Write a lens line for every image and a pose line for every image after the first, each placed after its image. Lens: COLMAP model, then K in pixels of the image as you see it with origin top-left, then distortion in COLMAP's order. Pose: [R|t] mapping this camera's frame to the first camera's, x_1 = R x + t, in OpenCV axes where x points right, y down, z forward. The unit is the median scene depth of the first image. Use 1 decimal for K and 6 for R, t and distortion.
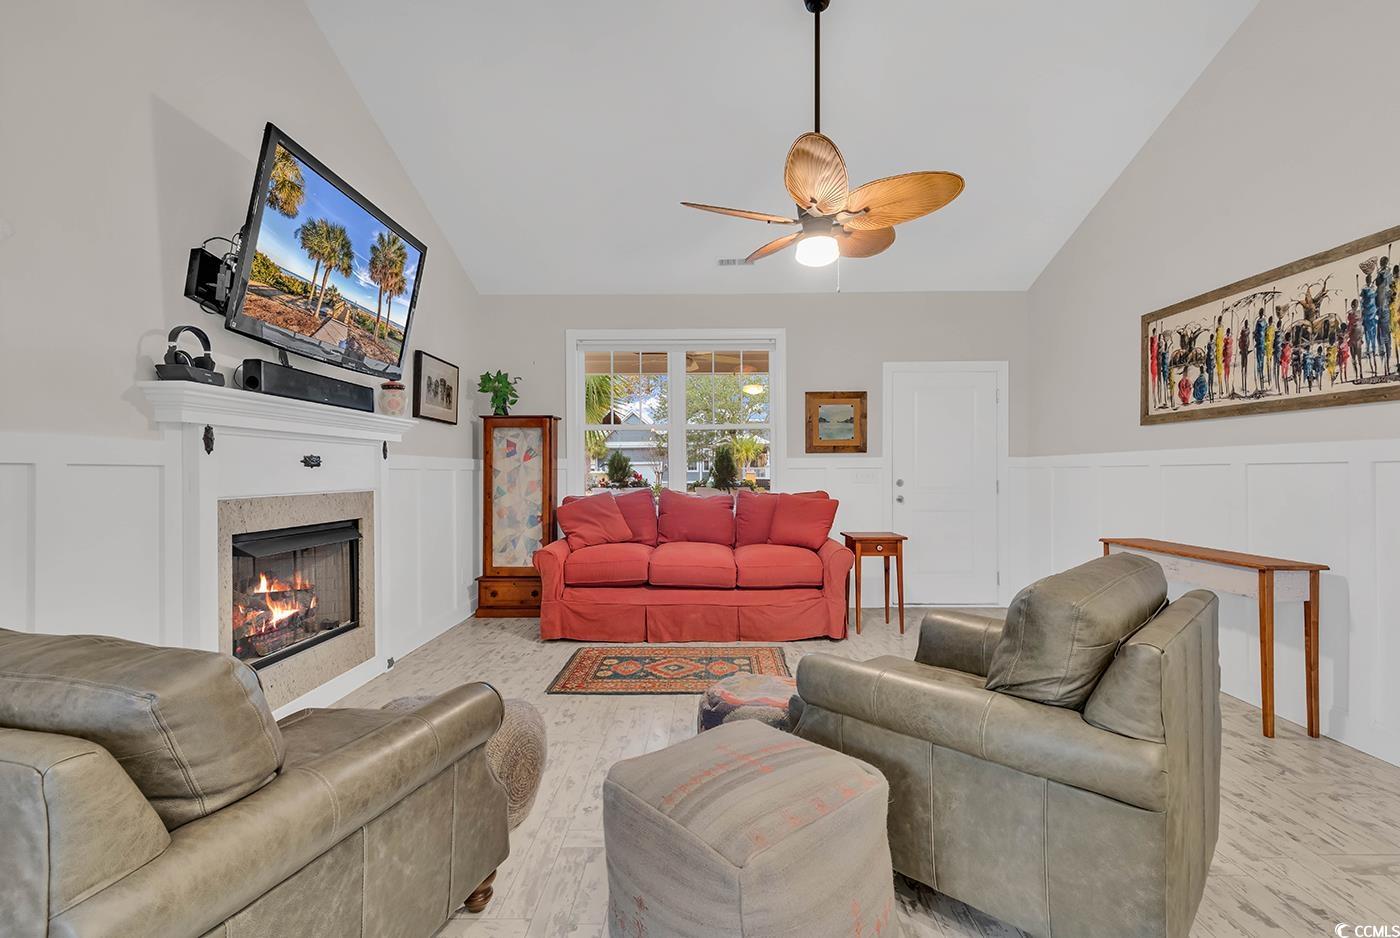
lens RADIAL K [[623.3, 0, 708.1], [0, 623.3, 472.4], [0, 0, 1]] dist [0.003370, 0.000174]
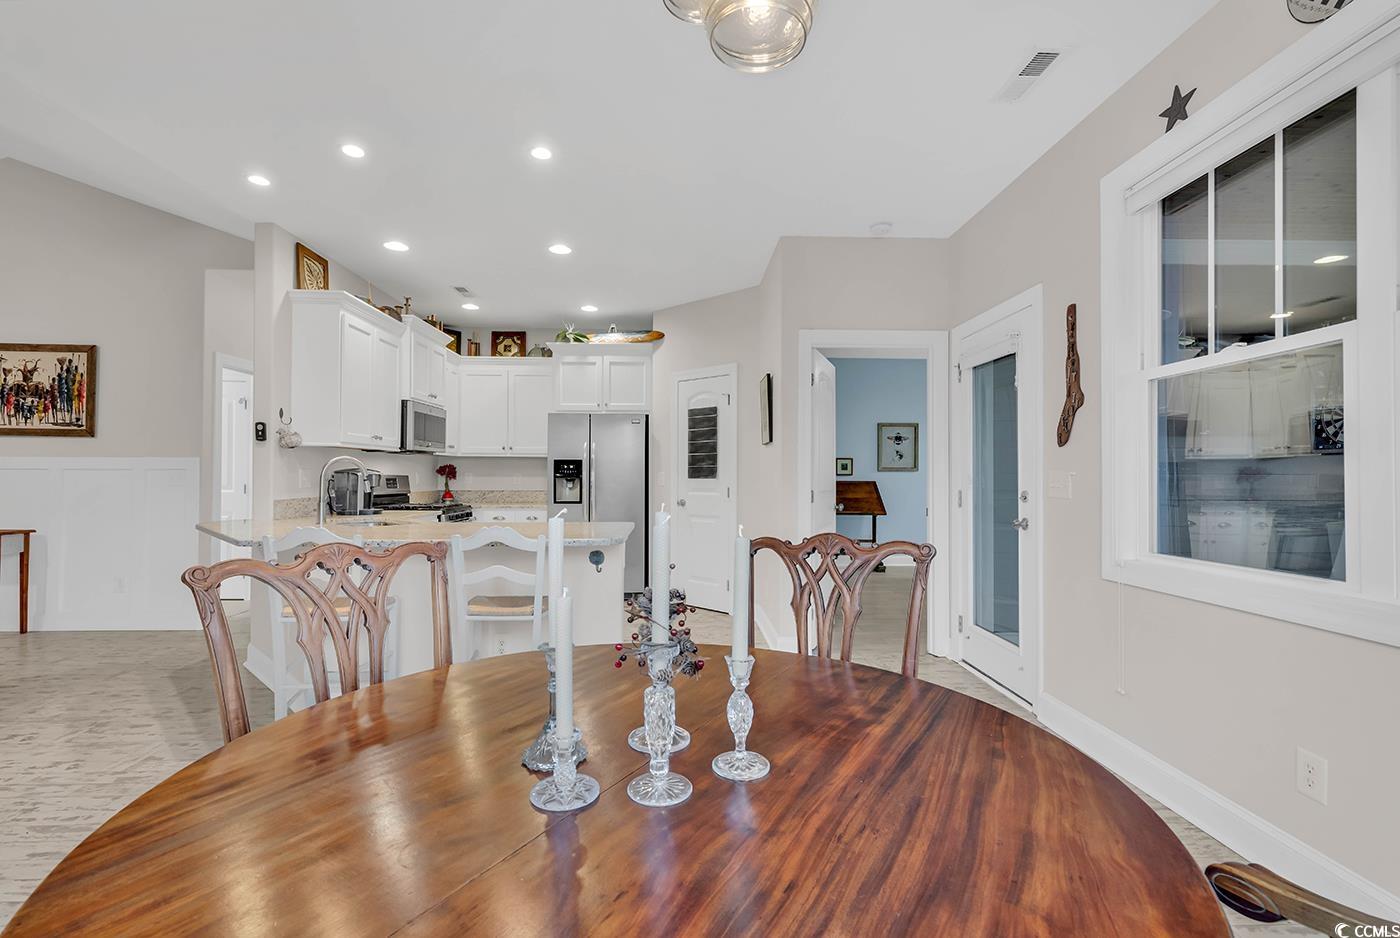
lens RADIAL K [[623.3, 0, 708.1], [0, 623.3, 472.4], [0, 0, 1]] dist [0.003370, 0.000174]
pose [[-0.040019, 0.013859, 0.999103, -0.707112], [-0.005752, 0.999884, -0.014100, 0.005944], [-0.999182, -0.006312, -0.039935, -0.684250]]
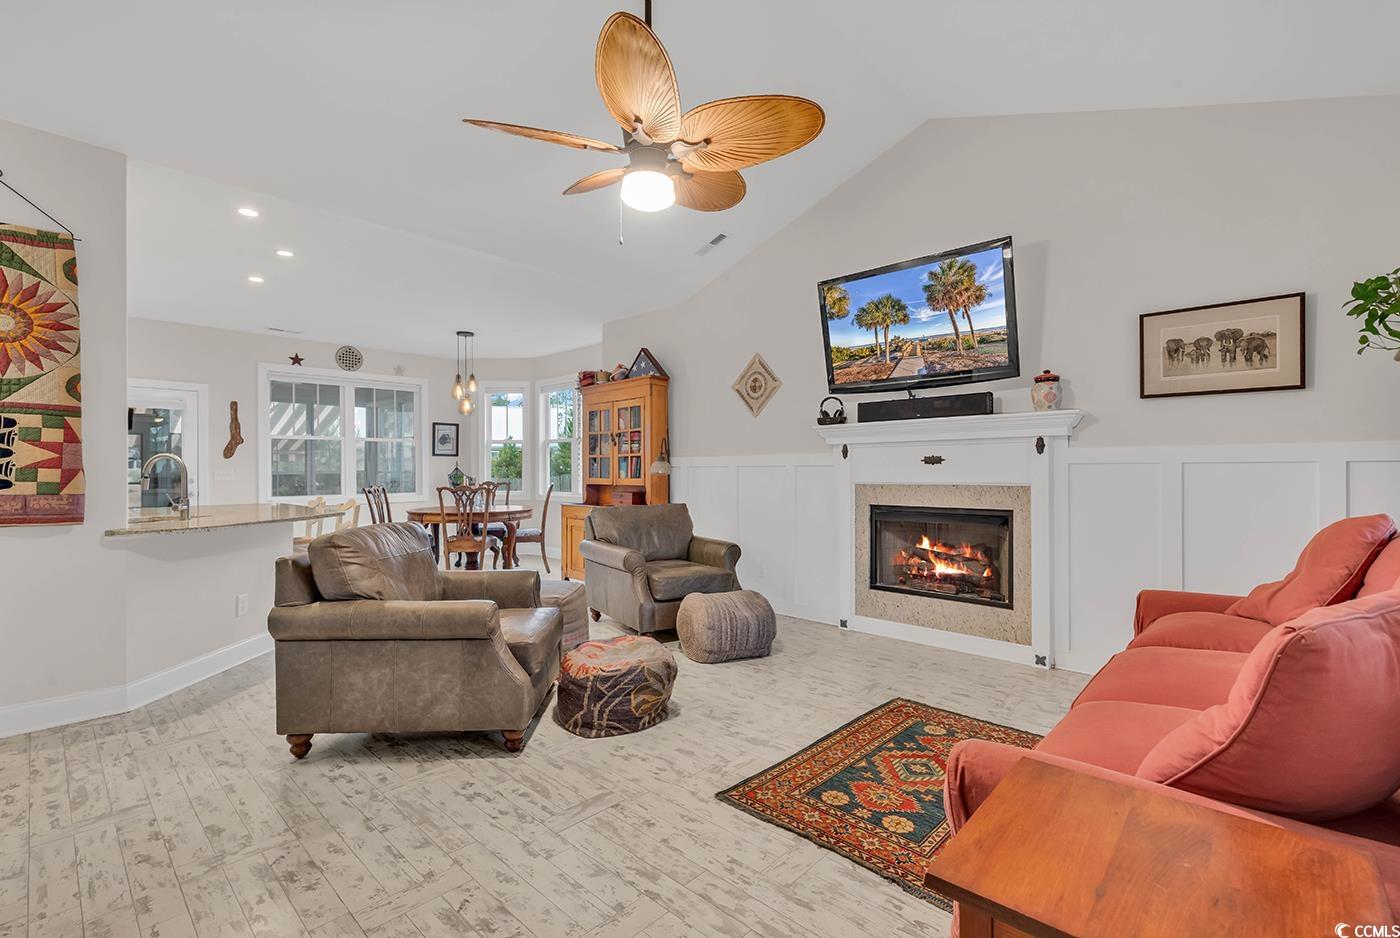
lens RADIAL K [[653.3, 0, 735.6], [0, 653.3, 486.6], [0, 0, 1]] dist [0.001080, 0.000065]
pose [[-0.652689, 0.033000, -0.756907, 0.616723], [0.010091, 0.999341, 0.034868, -0.012084], [0.757559, 0.015120, -0.652592, 1.370958]]
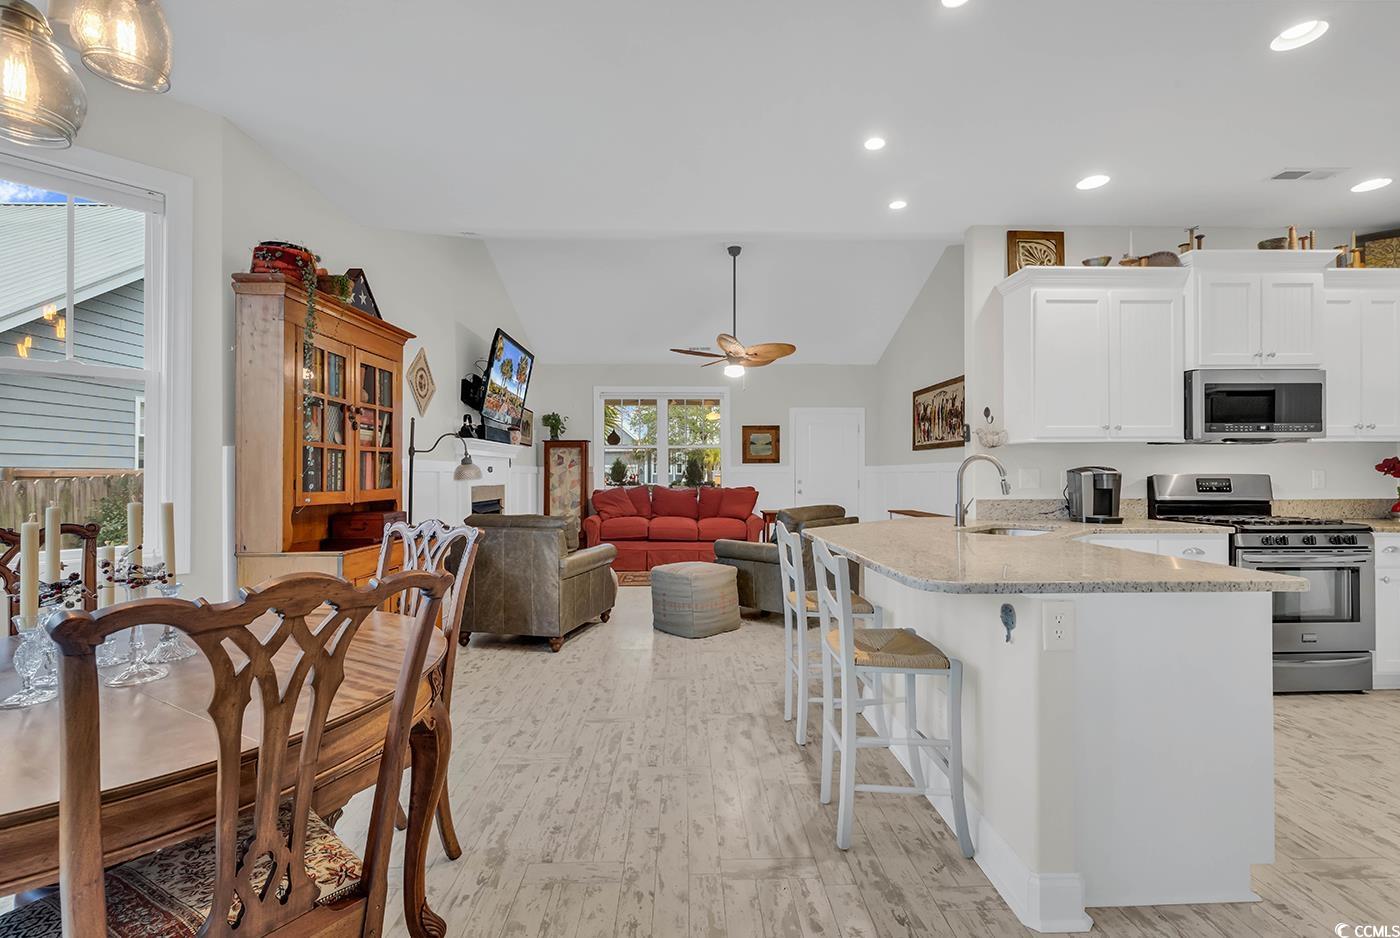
lens RADIAL K [[623.3, 0, 708.1], [0, 623.3, 472.4], [0, 0, 1]] dist [0.003370, 0.000174]
pose [[0.999006, 0.001384, 0.044562, -0.007988], [-0.001238, 0.999994, -0.003311, -0.002876], [-0.044567, 0.003253, 0.999001, -1.102349]]
